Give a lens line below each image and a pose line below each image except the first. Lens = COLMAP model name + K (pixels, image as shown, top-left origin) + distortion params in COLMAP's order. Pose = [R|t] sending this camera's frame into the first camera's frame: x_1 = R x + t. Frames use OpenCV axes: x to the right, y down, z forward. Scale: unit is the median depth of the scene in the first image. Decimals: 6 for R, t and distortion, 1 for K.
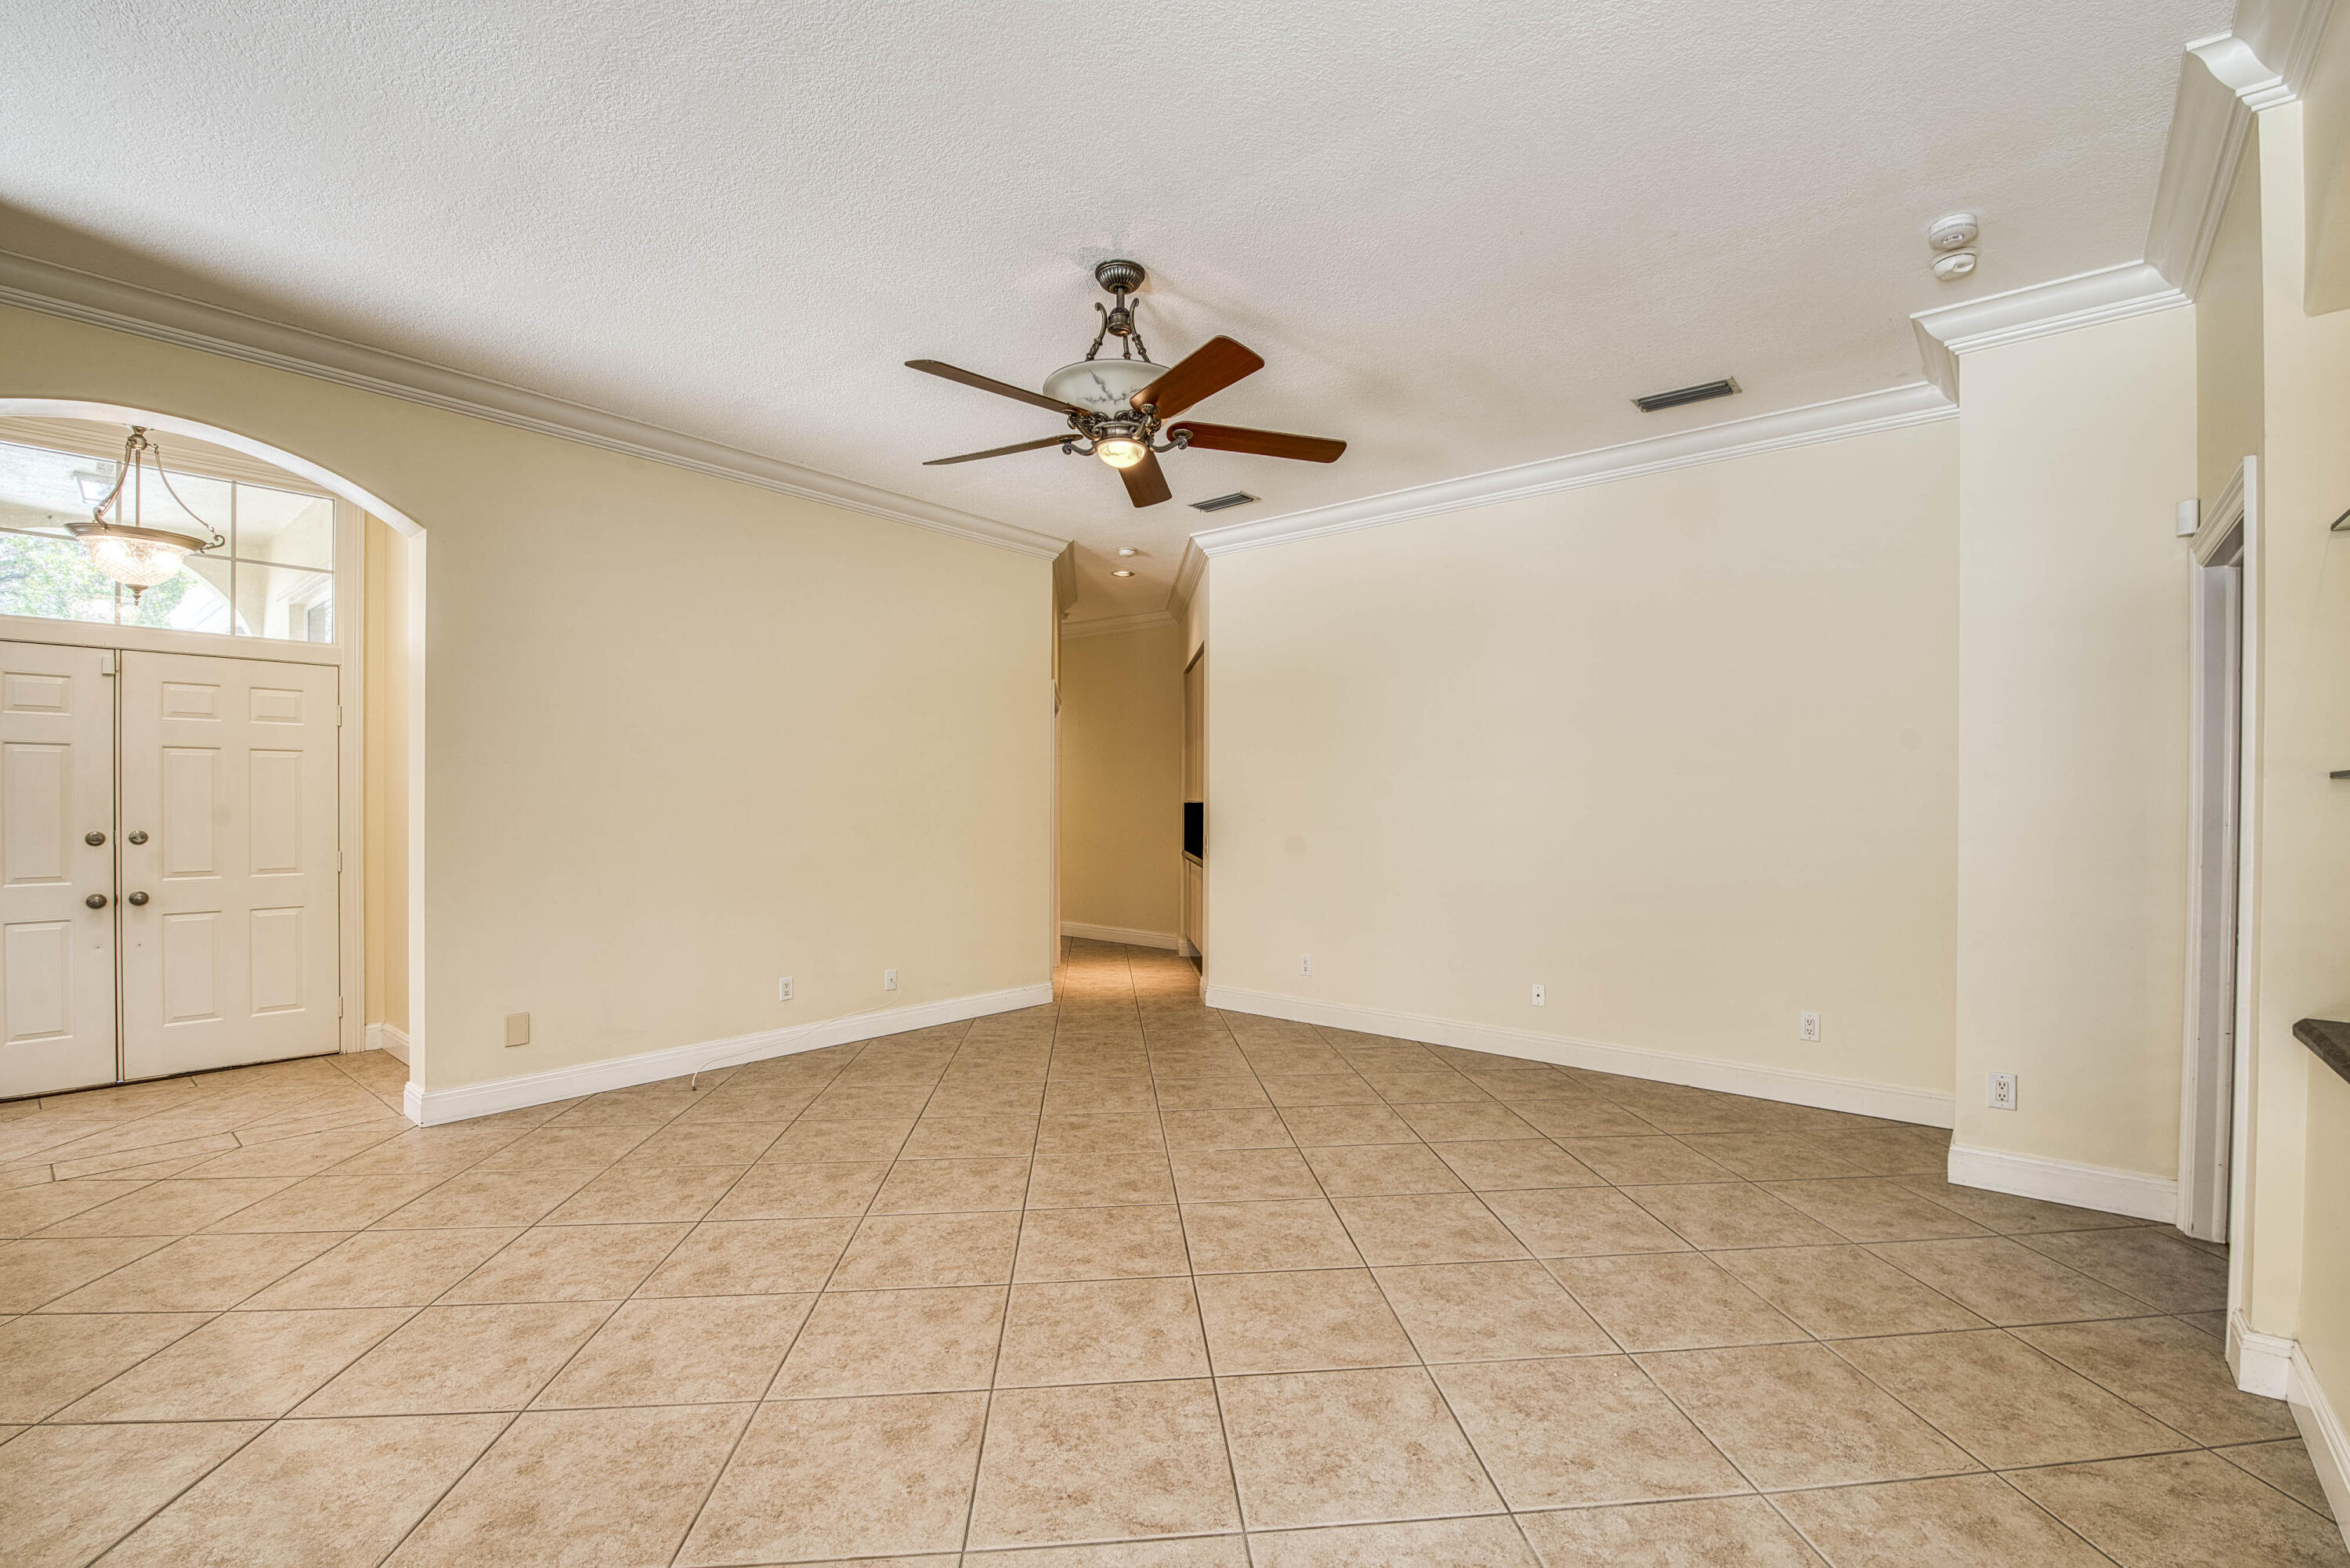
lens RADIAL K [[1011.4, 0, 1201.6], [0, 1011.4, 804.4], [0, 0, 1]] dist [-0.003314, -0.010321]
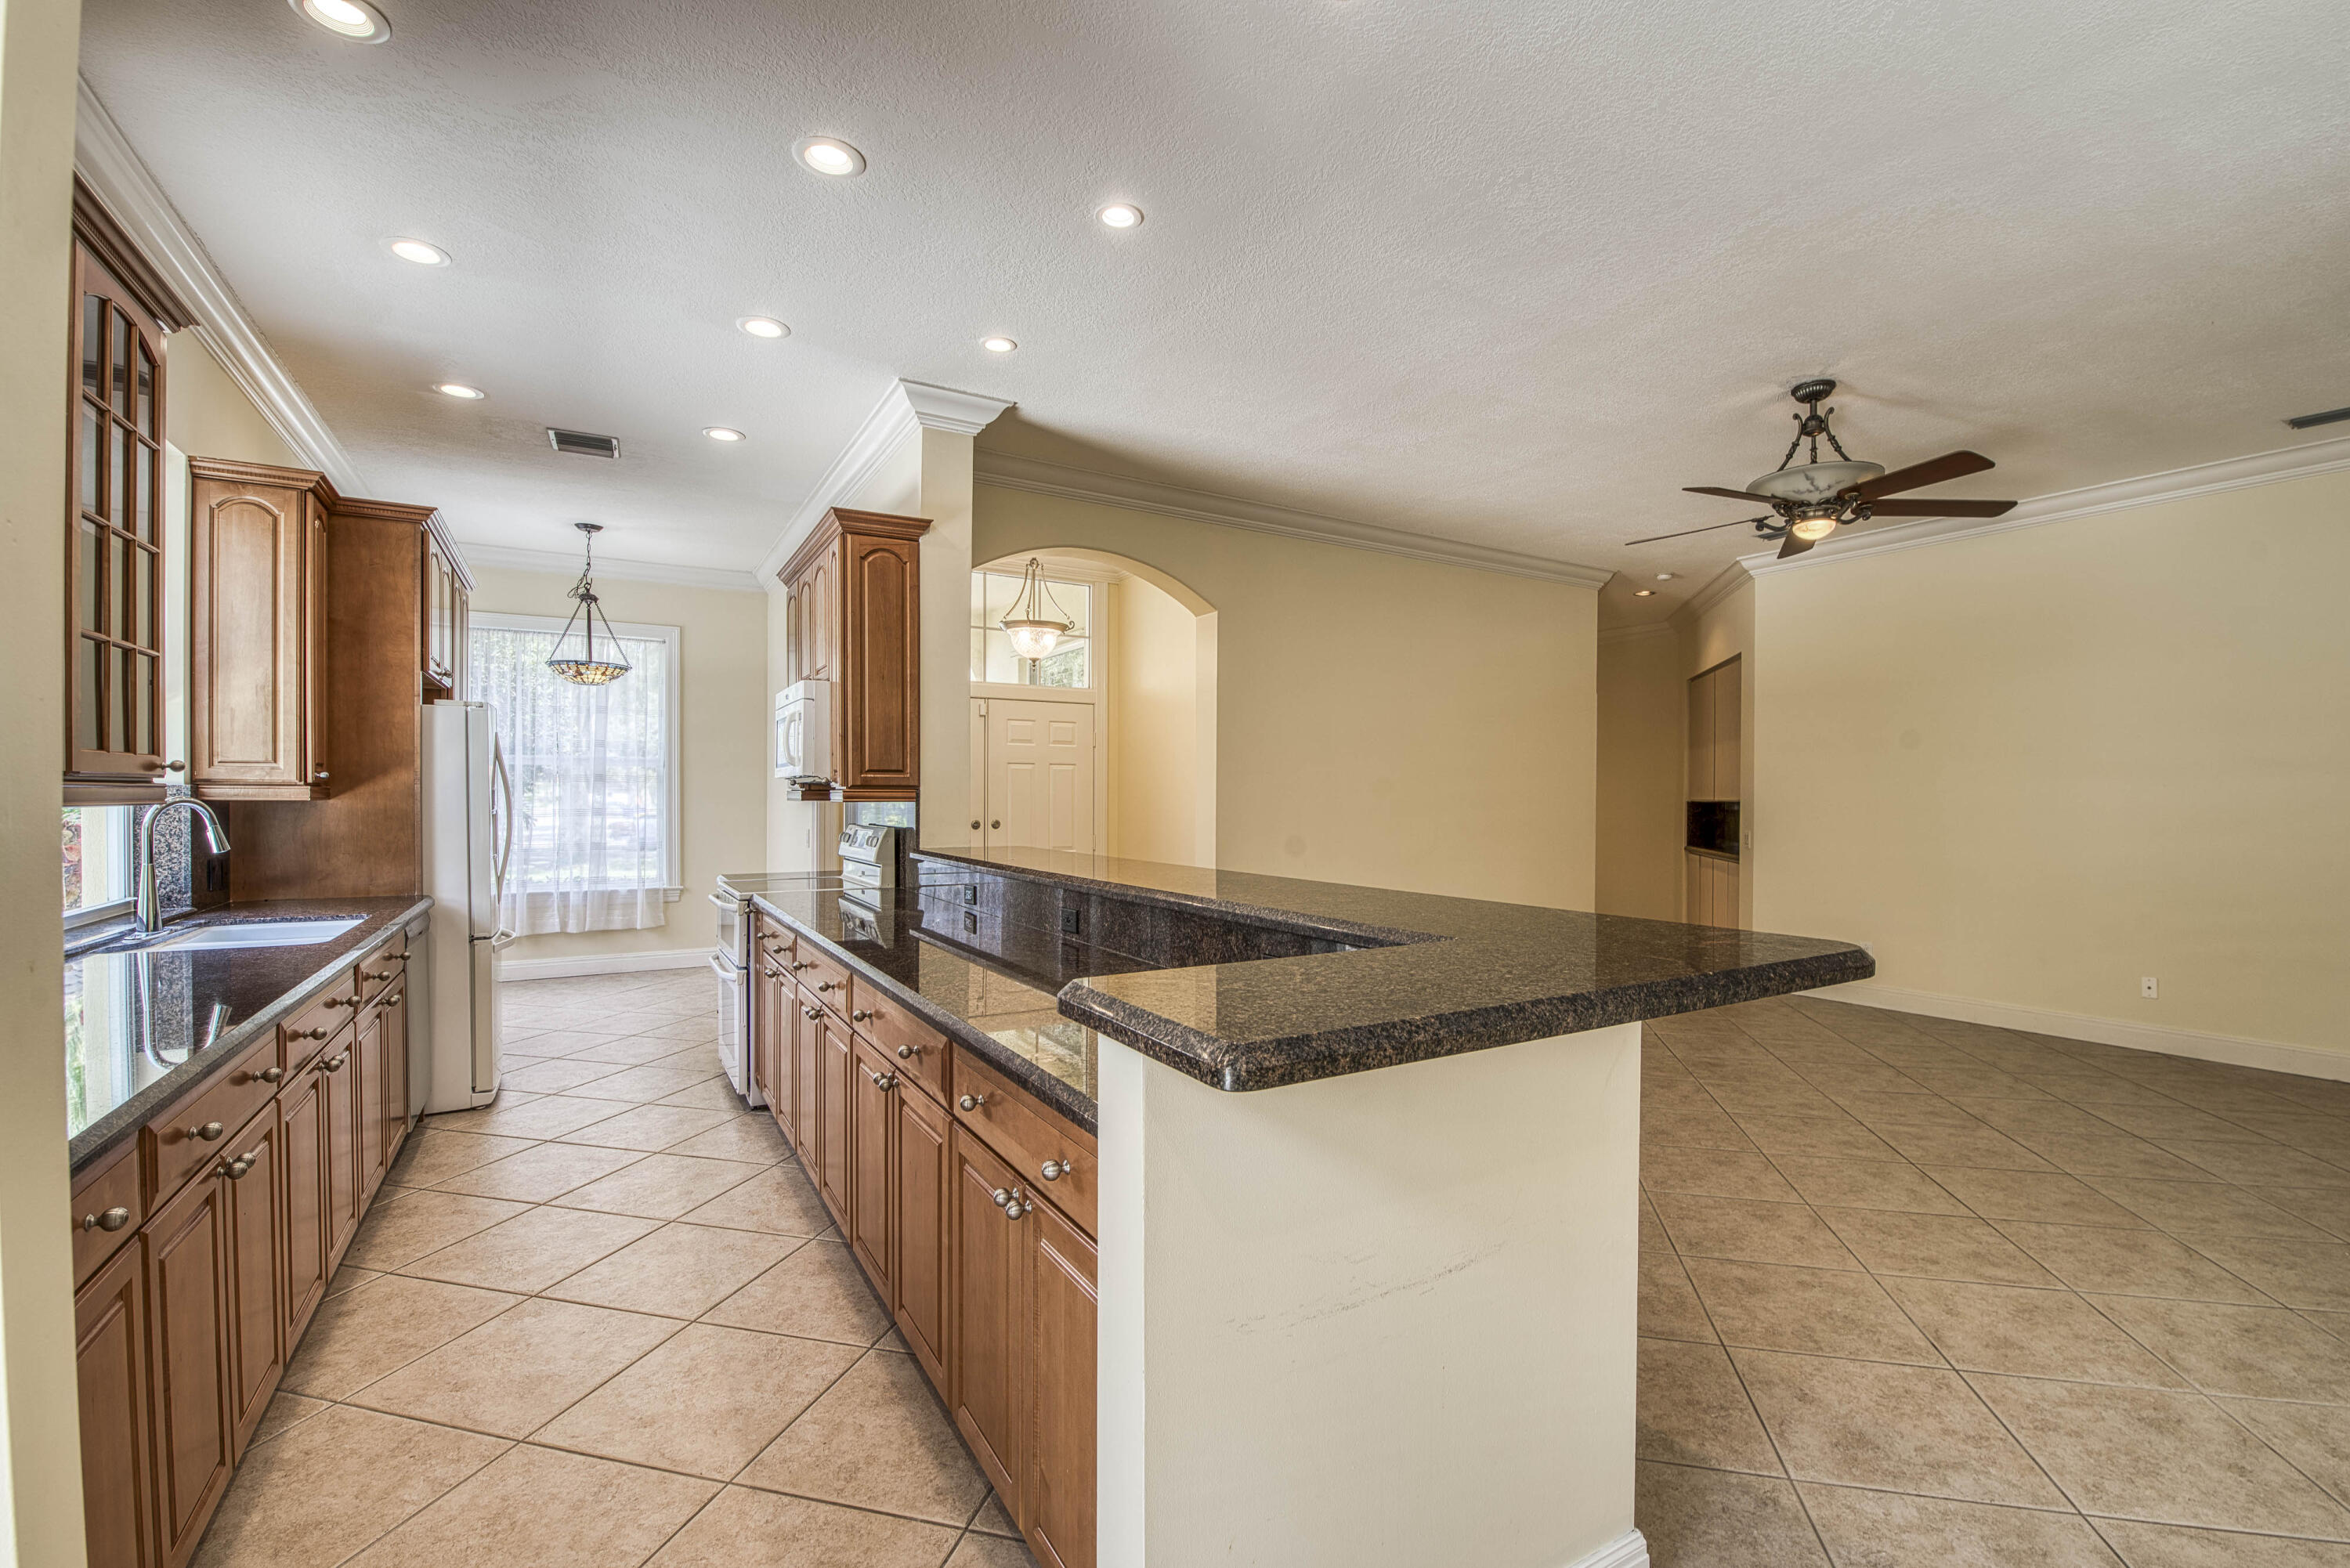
lens RADIAL K [[1011.4, 0, 1201.6], [0, 1011.4, 804.4], [0, 0, 1]] dist [-0.003314, -0.010321]
pose [[0.941561, 0.002261, -0.336836, -0.378122], [-0.002096, 0.999997, 0.000855, 0.002723], [0.336837, -0.000100, 0.941563, -0.461290]]
